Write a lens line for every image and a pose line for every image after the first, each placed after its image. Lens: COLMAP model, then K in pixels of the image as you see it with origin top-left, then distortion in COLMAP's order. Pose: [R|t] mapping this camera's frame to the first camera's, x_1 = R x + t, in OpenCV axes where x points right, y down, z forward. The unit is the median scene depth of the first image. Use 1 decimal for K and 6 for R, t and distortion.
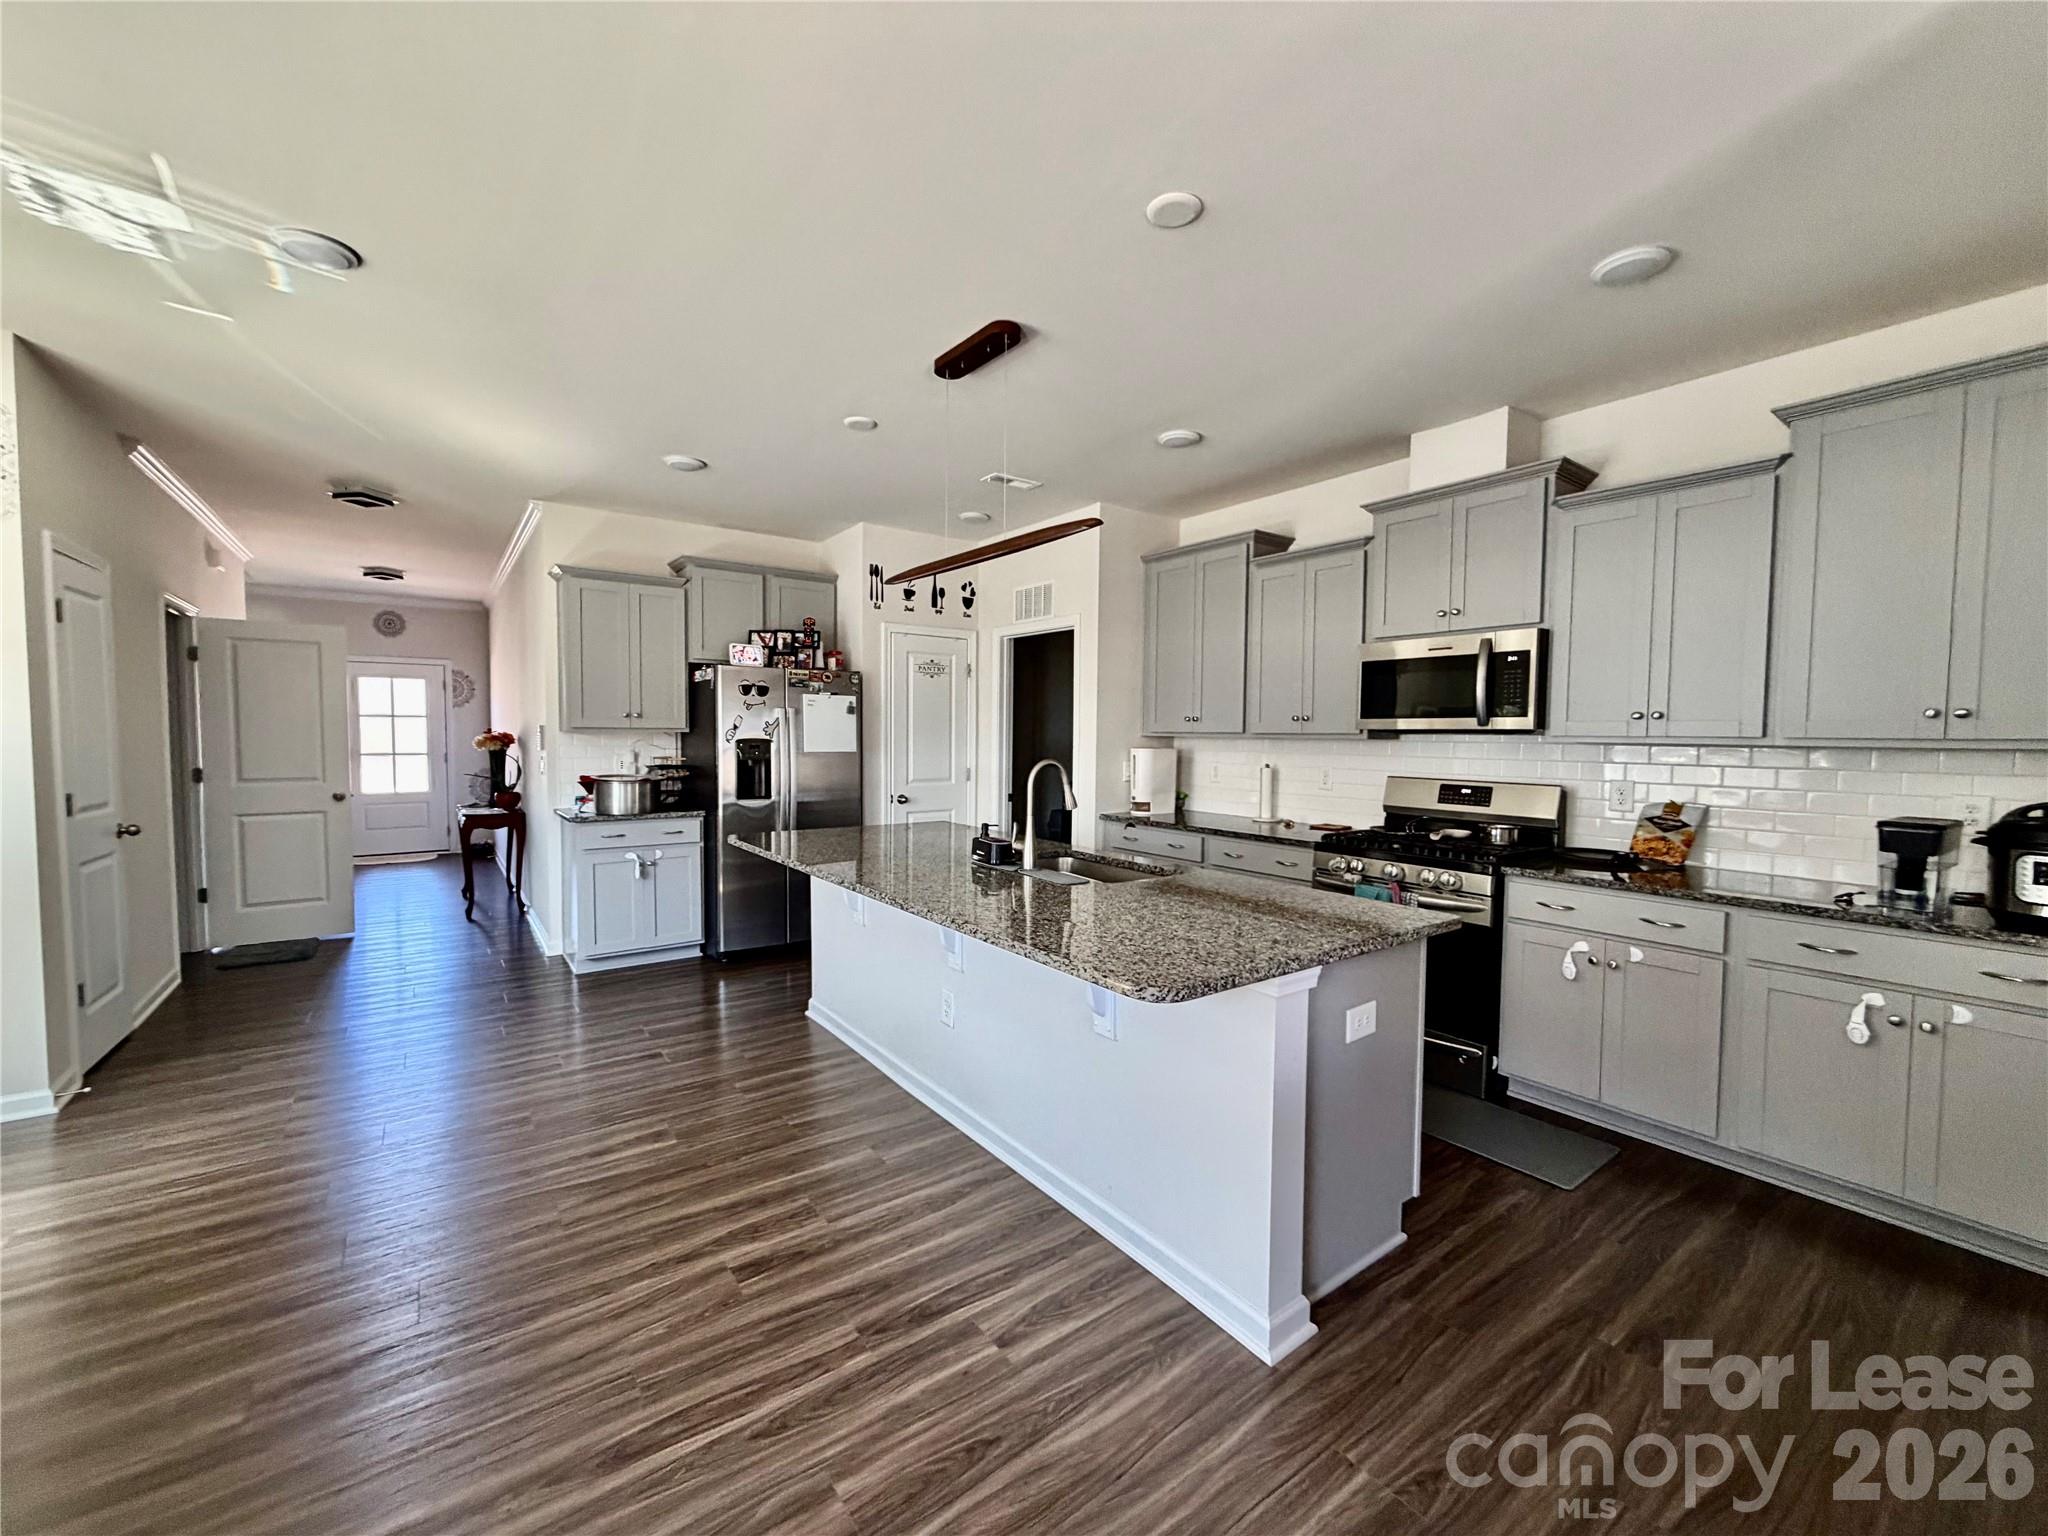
lens RADIAL K [[822.3, 0, 1014.6], [0, 822.3, 770.8], [0, 0, 1]] dist [0.000688, 0.000149]
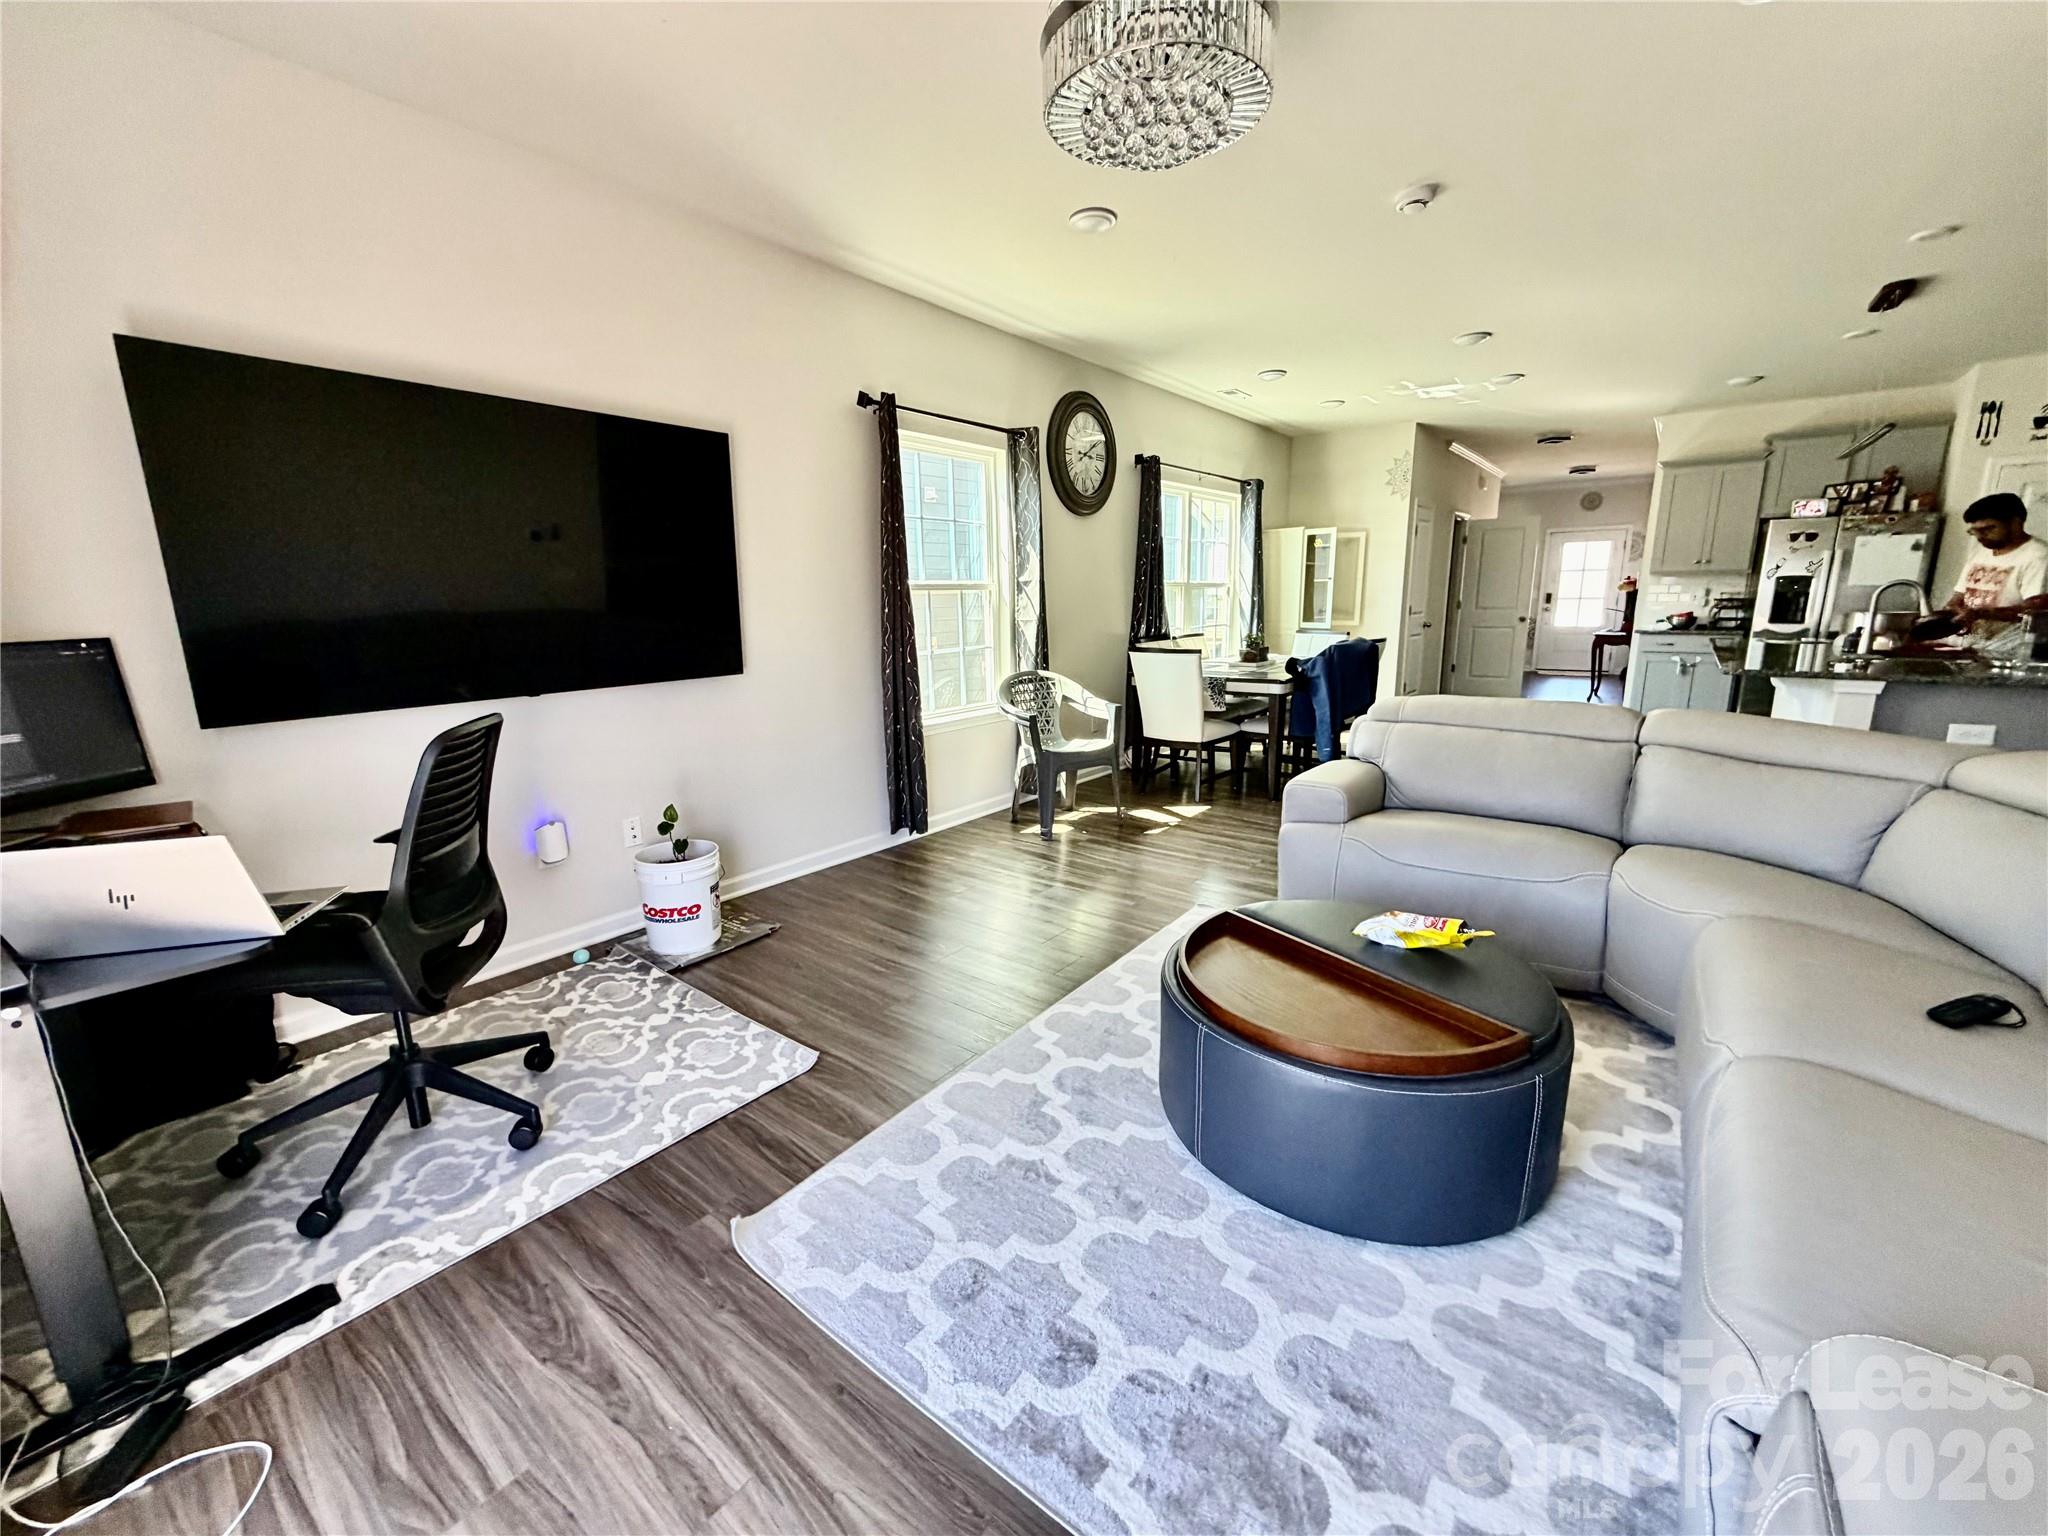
lens RADIAL K [[822.3, 0, 1014.6], [0, 822.3, 770.8], [0, 0, 1]] dist [0.000688, 0.000149]
pose [[0.268495, 0.188473, -0.944663, 0.648497], [-0.025075, 0.981707, 0.188737, 0.050079], [0.962955, -0.026988, 0.268310, -0.555058]]
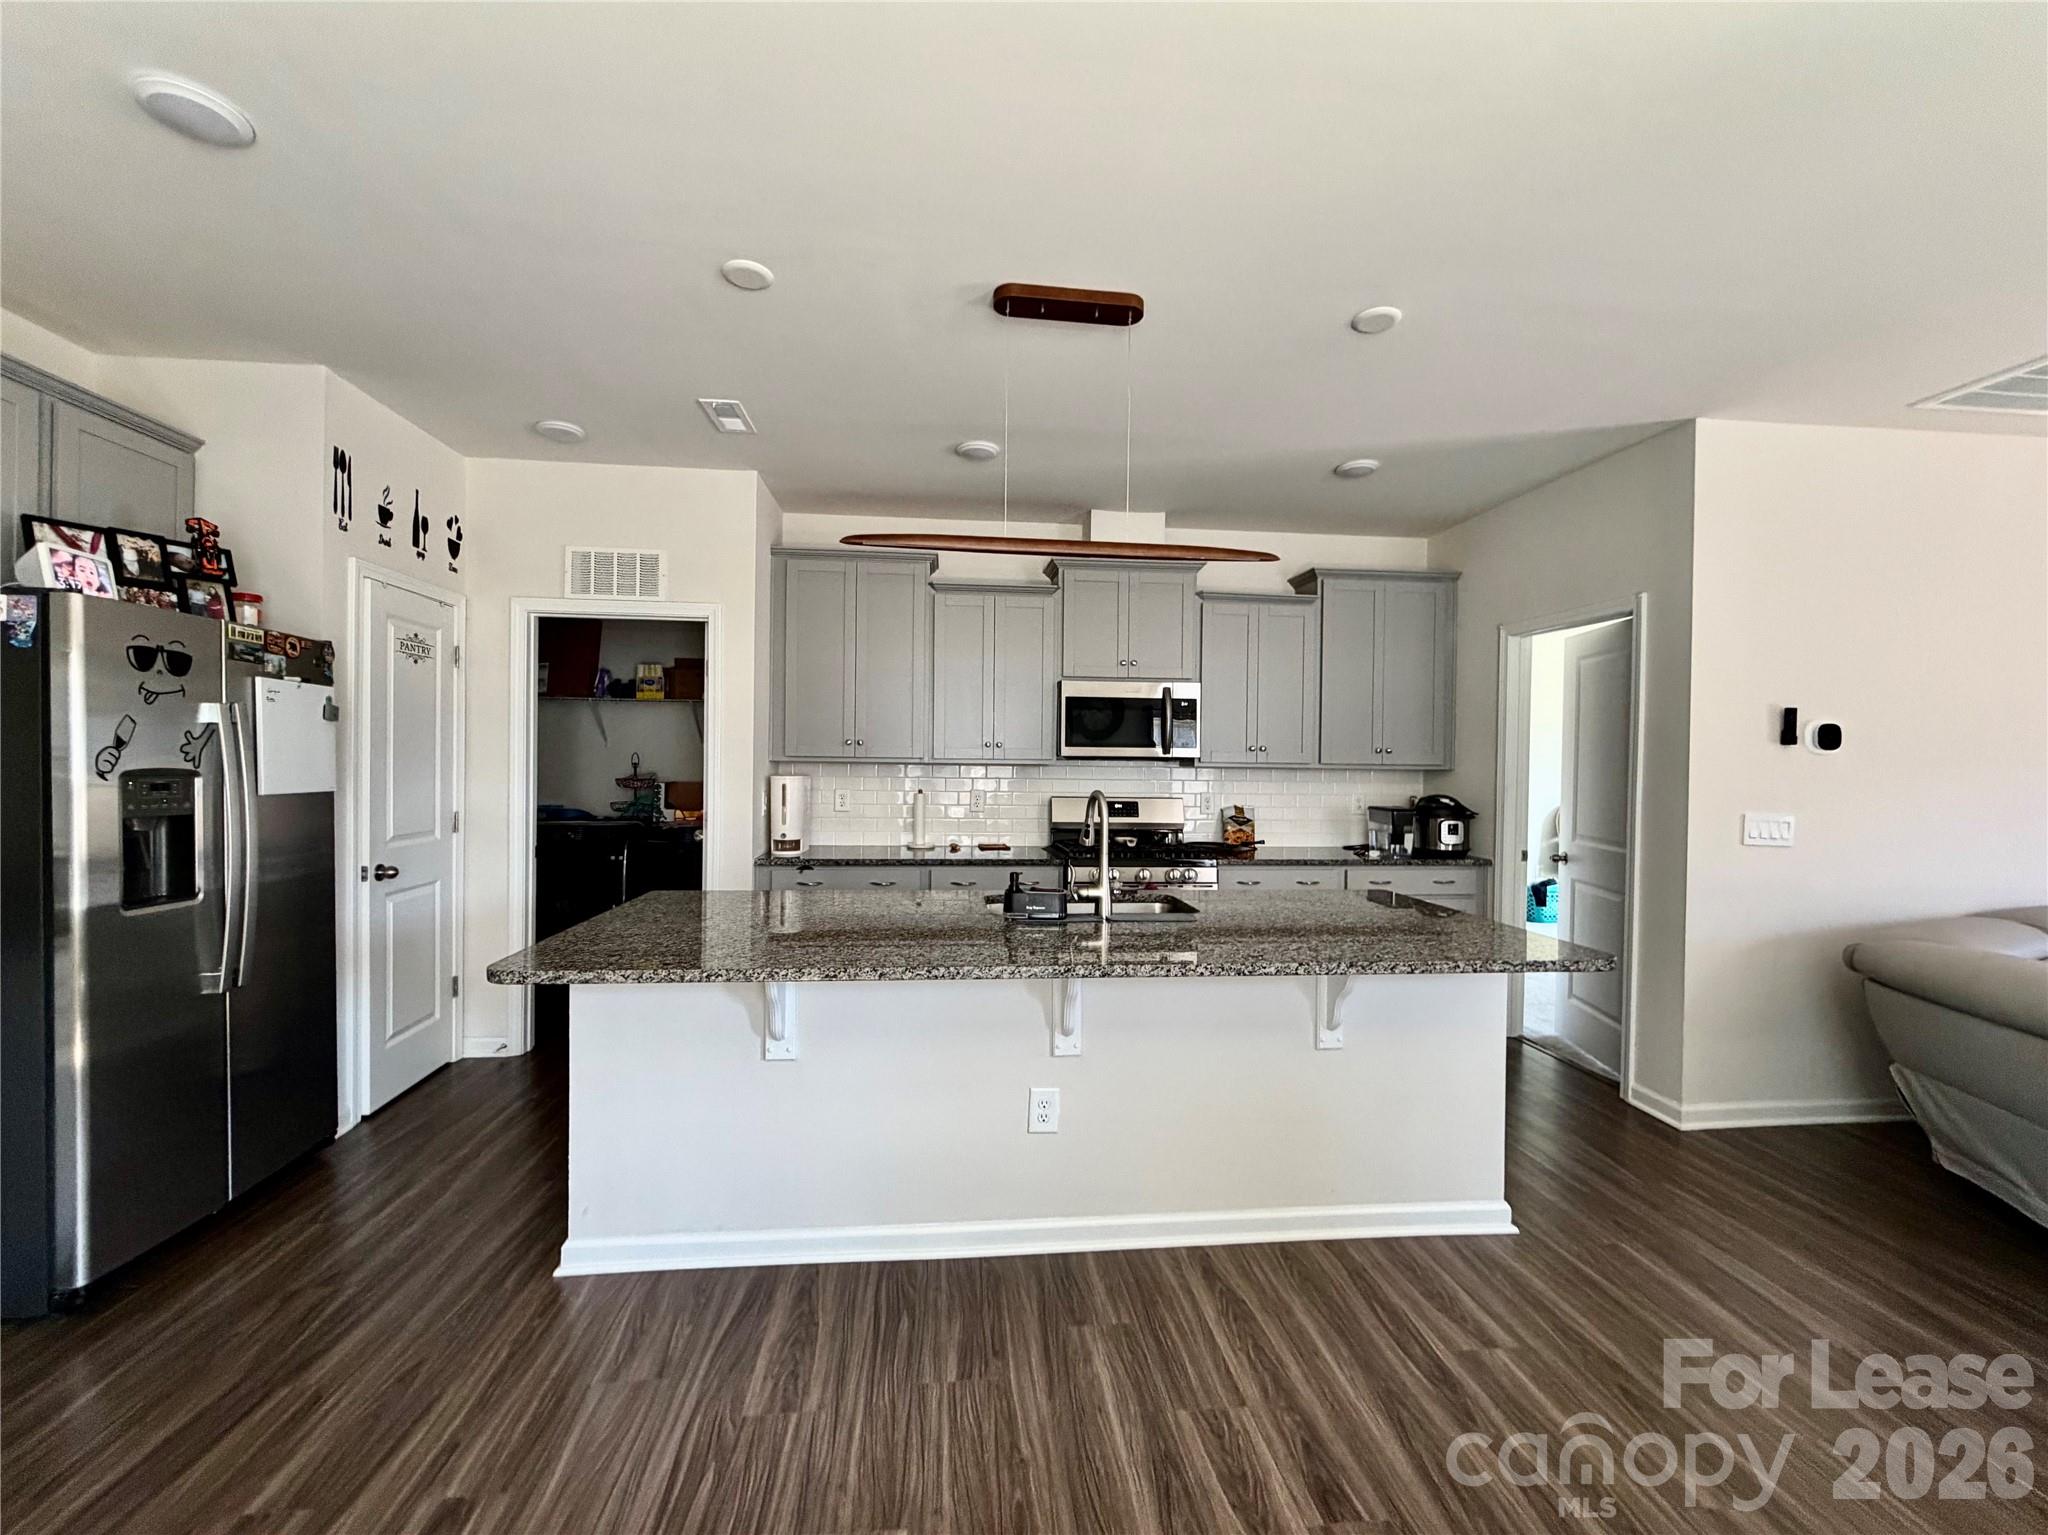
lens RADIAL K [[844.5, 0, 1024.0], [0, 844.5, 767.5], [0, 0, 1]] dist [0.001199, 0.000217]
pose [[0.501620, -0.009076, 0.865040, -0.484608], [0.033008, 0.999418, -0.008655, -0.020767], [-0.864458, 0.032894, 0.501627, 0.368984]]
